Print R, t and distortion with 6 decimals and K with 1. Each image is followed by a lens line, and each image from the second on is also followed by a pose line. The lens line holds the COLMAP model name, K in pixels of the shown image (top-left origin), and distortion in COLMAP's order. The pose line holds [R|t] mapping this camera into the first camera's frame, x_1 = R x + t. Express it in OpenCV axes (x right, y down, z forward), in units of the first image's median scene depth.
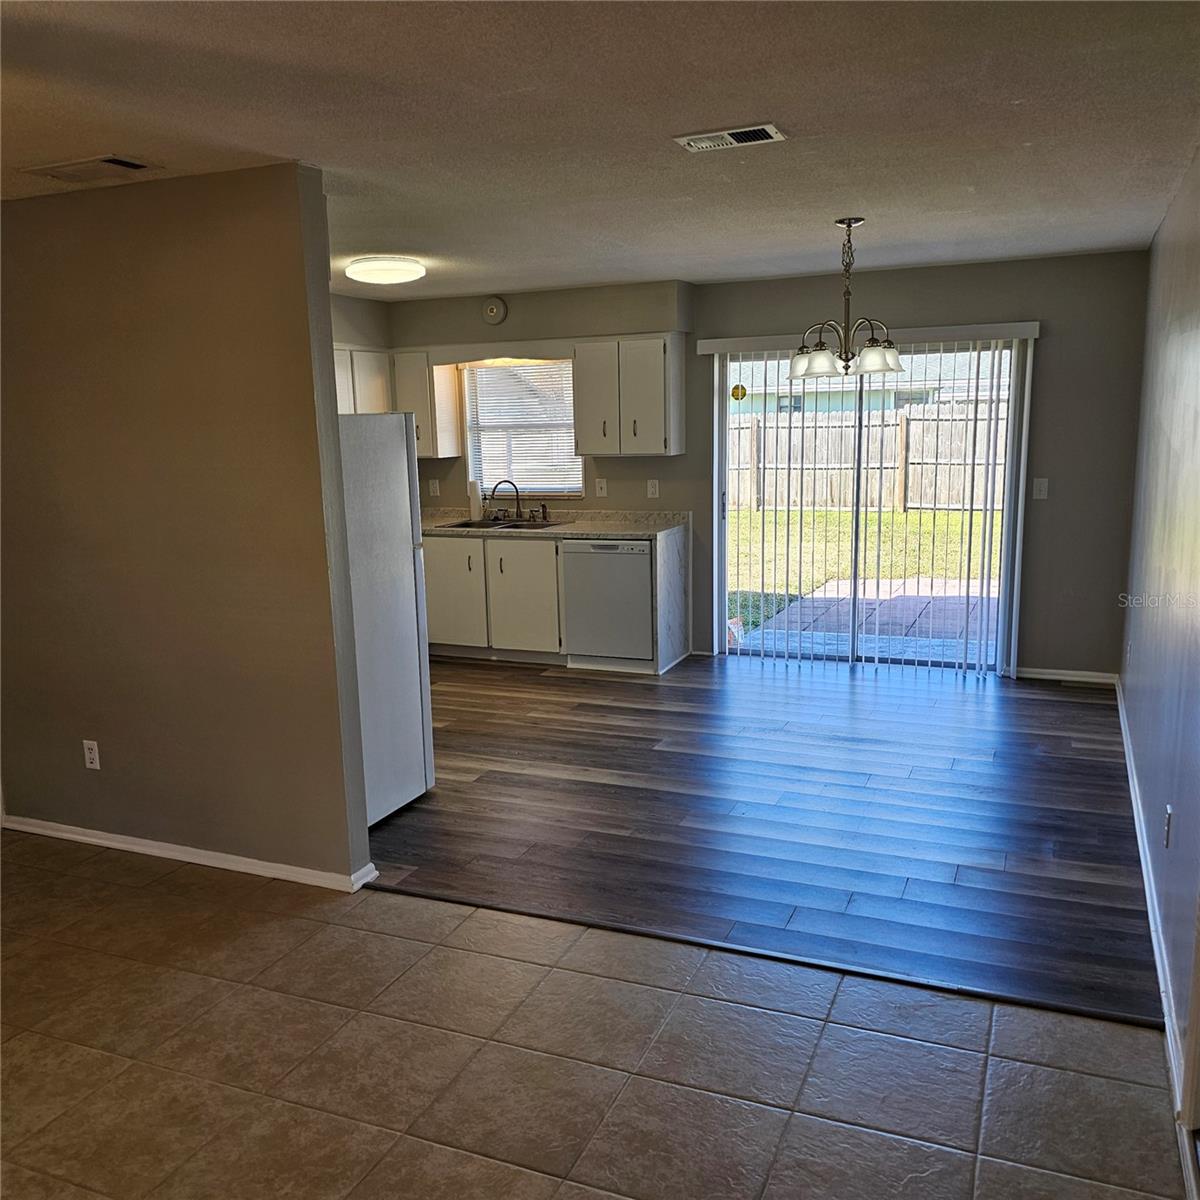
lens RADIAL K [[1071.7, 0, 579.2], [0, 1071.7, 620.0], [0, 0, 1]] dist [0.074530, -0.091562]
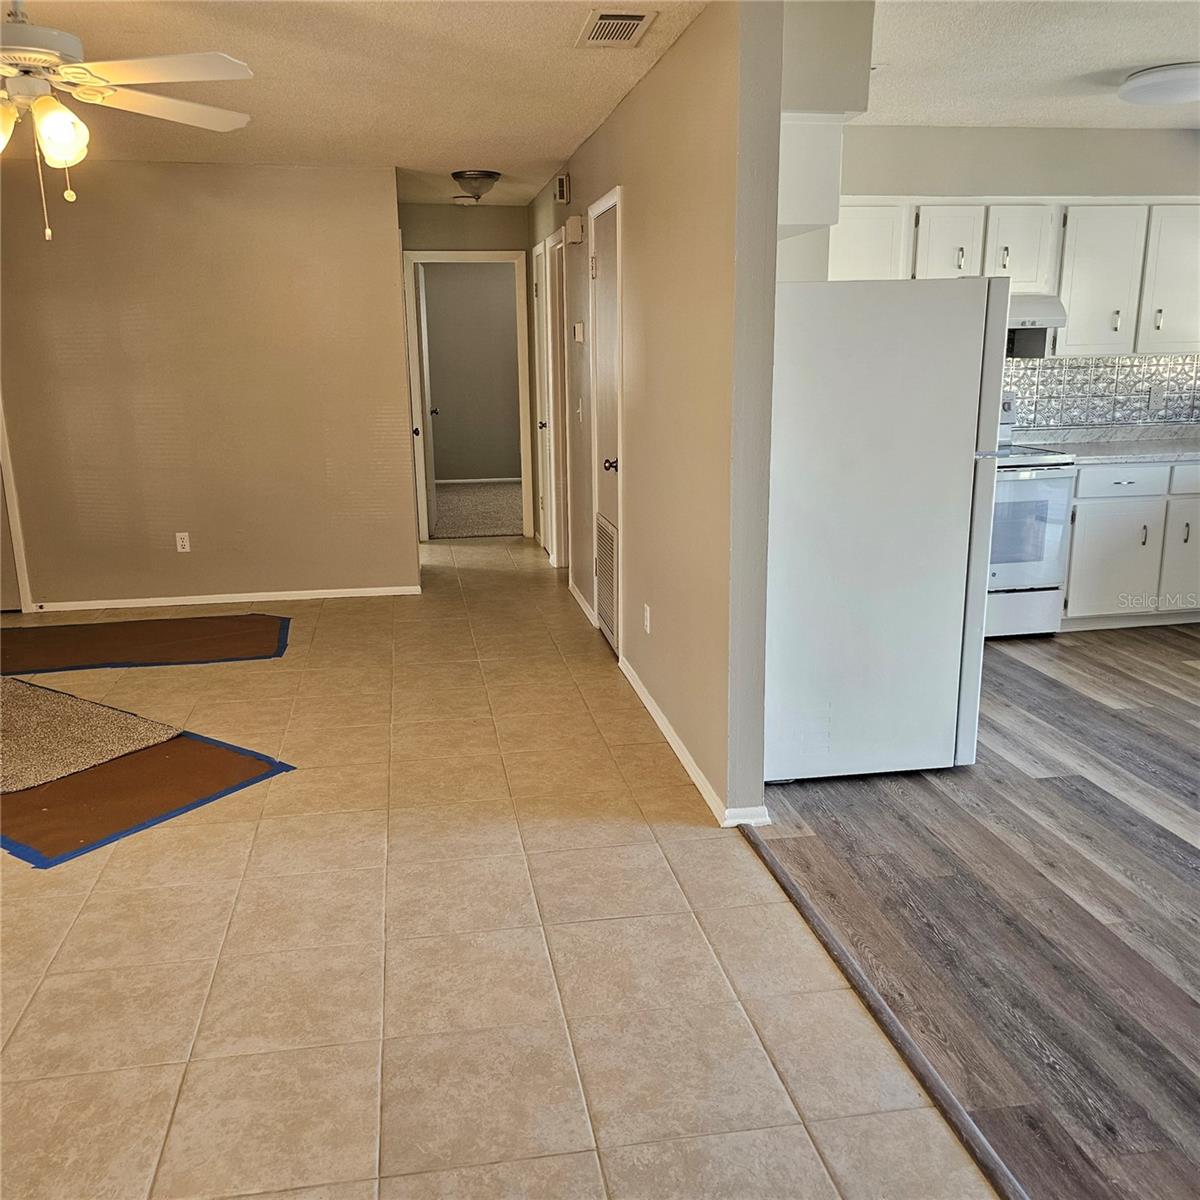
lens RADIAL K [[1071.7, 0, 574.8], [0, 1071.7, 606.1], [0, 0, 1]] dist [0.074530, -0.091562]
pose [[0.542415, 0.219200, -0.811010, 0.224203], [-0.156542, 0.974825, 0.158779, -0.026729], [0.825397, 0.040833, 0.563074, 0.215206]]
